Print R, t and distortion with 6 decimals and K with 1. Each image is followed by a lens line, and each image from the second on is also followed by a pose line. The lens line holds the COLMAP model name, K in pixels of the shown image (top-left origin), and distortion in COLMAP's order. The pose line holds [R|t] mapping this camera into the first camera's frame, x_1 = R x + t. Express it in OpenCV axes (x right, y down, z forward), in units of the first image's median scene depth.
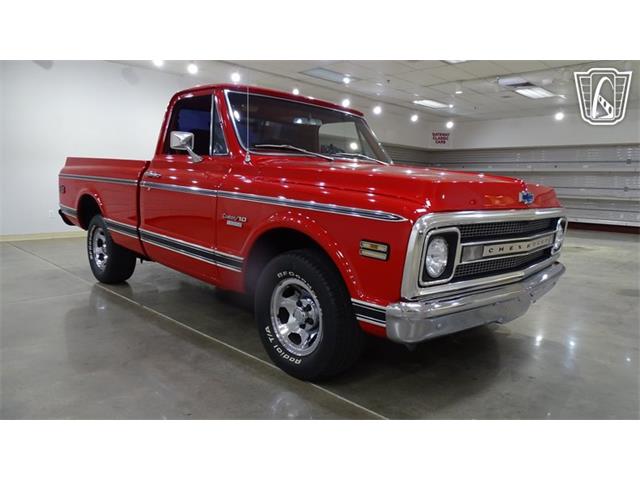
lens RADIAL K [[449.6, 0, 320.0], [0, 449.6, 240.0], [0, 0, 1]] dist [-0.005110, -0.004119]
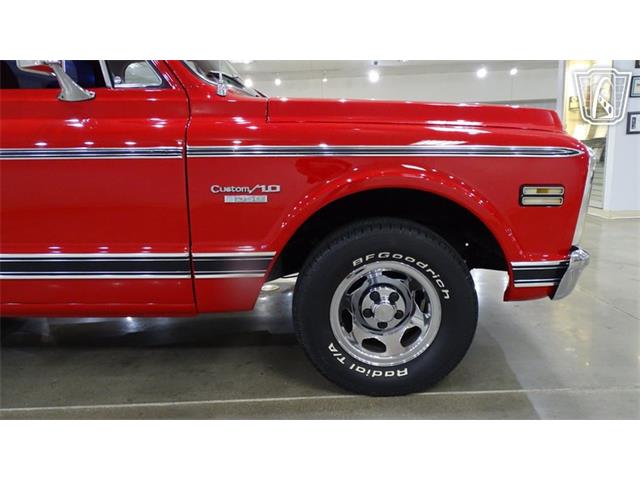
lens RADIAL K [[449.6, 0, 320.0], [0, 449.6, 240.0], [0, 0, 1]] dist [-0.005110, -0.004119]
pose [[0.720557, -0.181479, 0.669225, -0.544281], [0.147517, 0.983169, 0.107783, -0.033838], [-0.677522, 0.021058, 0.735201, 0.511640]]
